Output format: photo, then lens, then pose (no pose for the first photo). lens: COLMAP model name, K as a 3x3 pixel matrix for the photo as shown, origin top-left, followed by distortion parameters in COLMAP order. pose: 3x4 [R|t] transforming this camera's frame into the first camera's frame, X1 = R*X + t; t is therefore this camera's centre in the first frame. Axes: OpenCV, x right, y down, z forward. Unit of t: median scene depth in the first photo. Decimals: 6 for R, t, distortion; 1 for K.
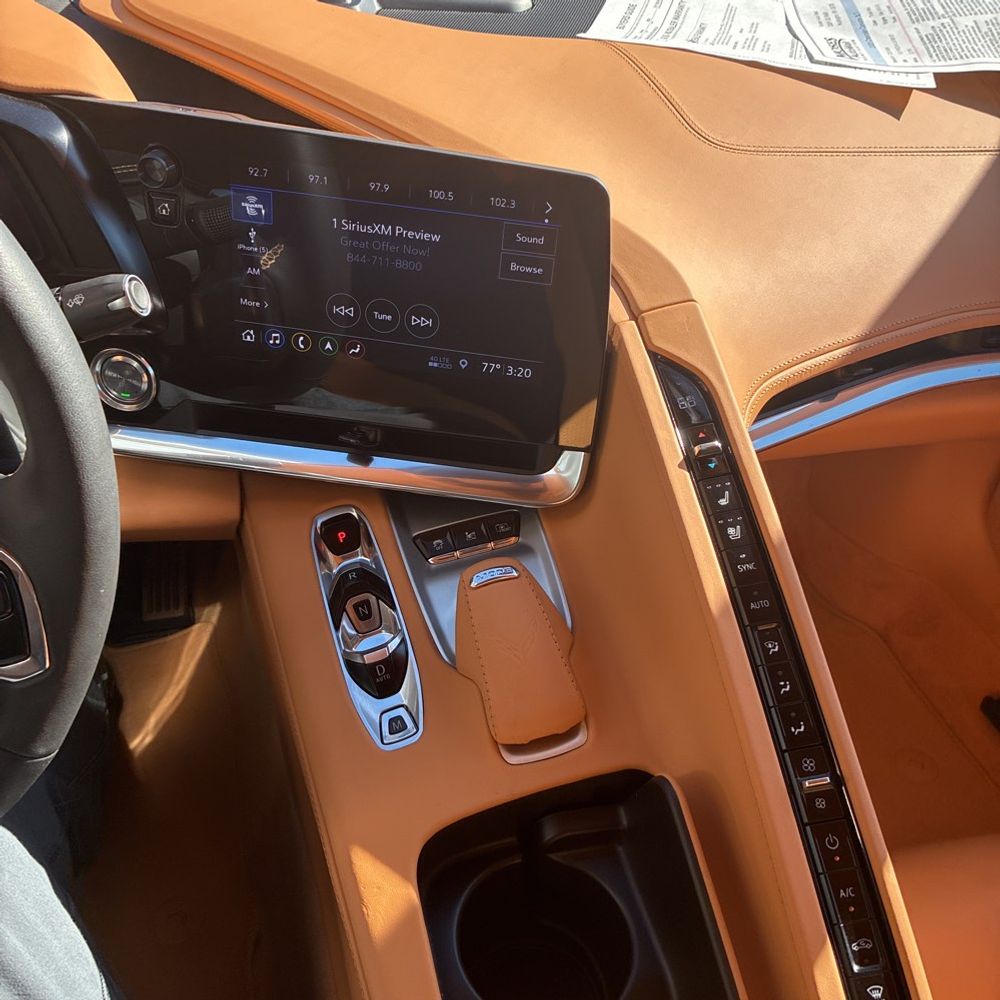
lens RADIAL K [[997.8, 0, 500.0], [0, 997.8, 500.0], [0, 0, 1]] dist [0.009619, 0.013083]
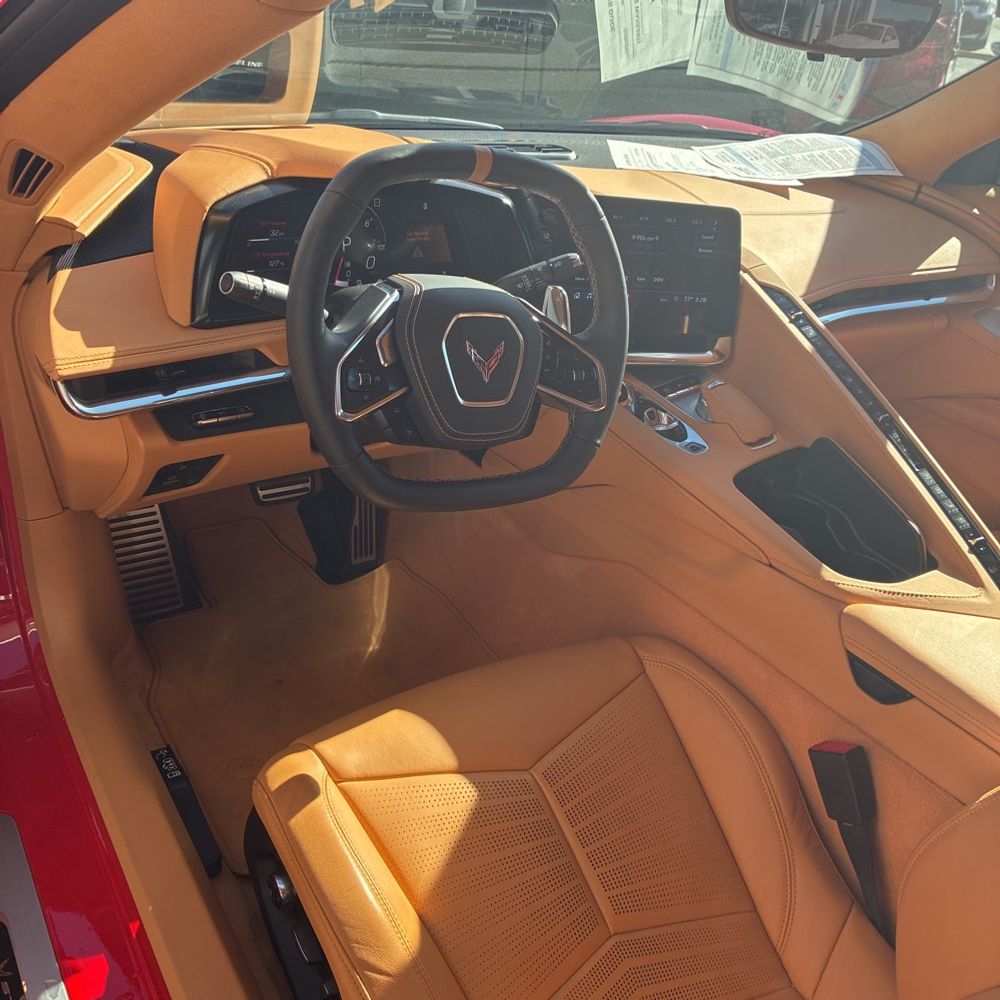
lens RADIAL K [[997.8, 0, 500.0], [0, 997.8, 500.0], [0, 0, 1]] dist [0.009619, 0.013083]
pose [[0.959246, -0.124099, 0.253864, -1.020284], [0.163492, 0.976501, -0.140415, 0.540265], [-0.230473, 0.176197, 0.956994, -0.927288]]
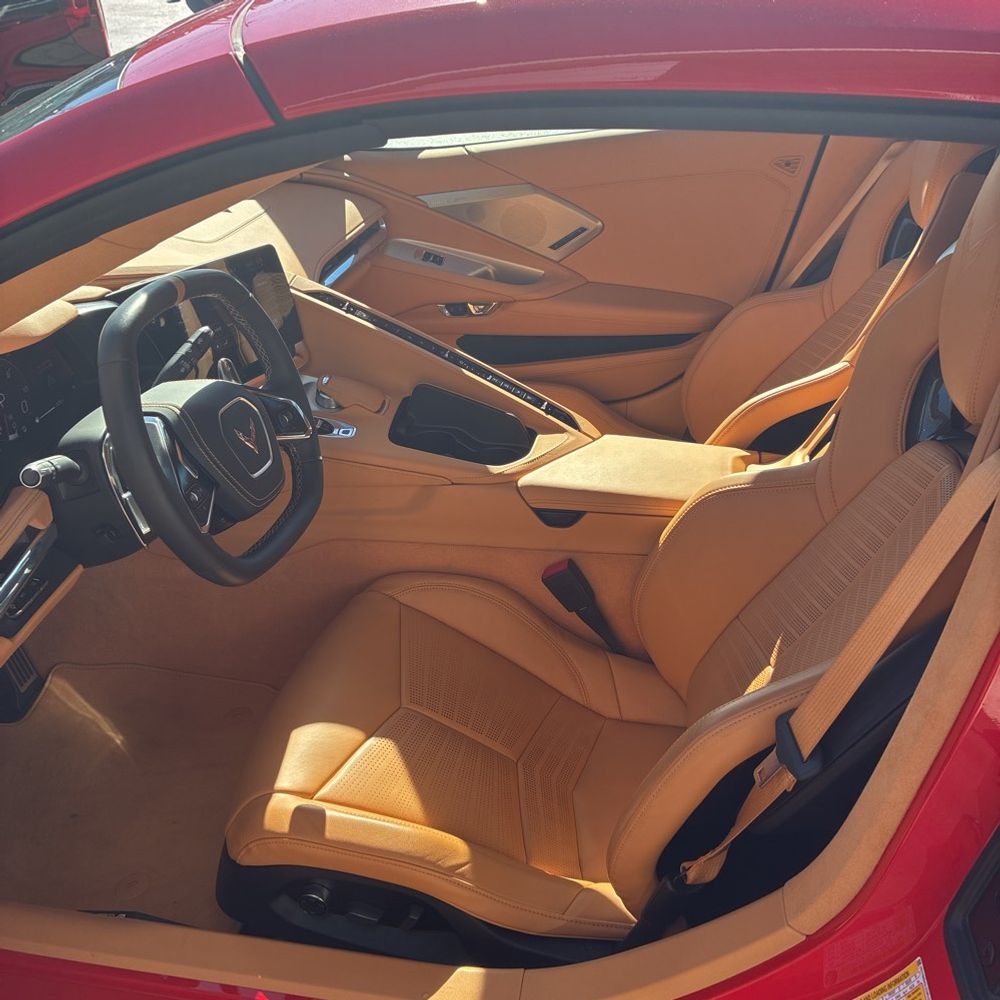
lens RADIAL K [[963.2, 0, 500.0], [0, 963.2, 500.0], [0, 0, 1]] dist [0.050272, -0.008933]
pose [[0.467453, -0.535776, 0.703159, -1.825773], [0.615040, 0.768452, 0.176653, 0.128049], [-0.634991, 0.349894, 0.688739, -1.008057]]
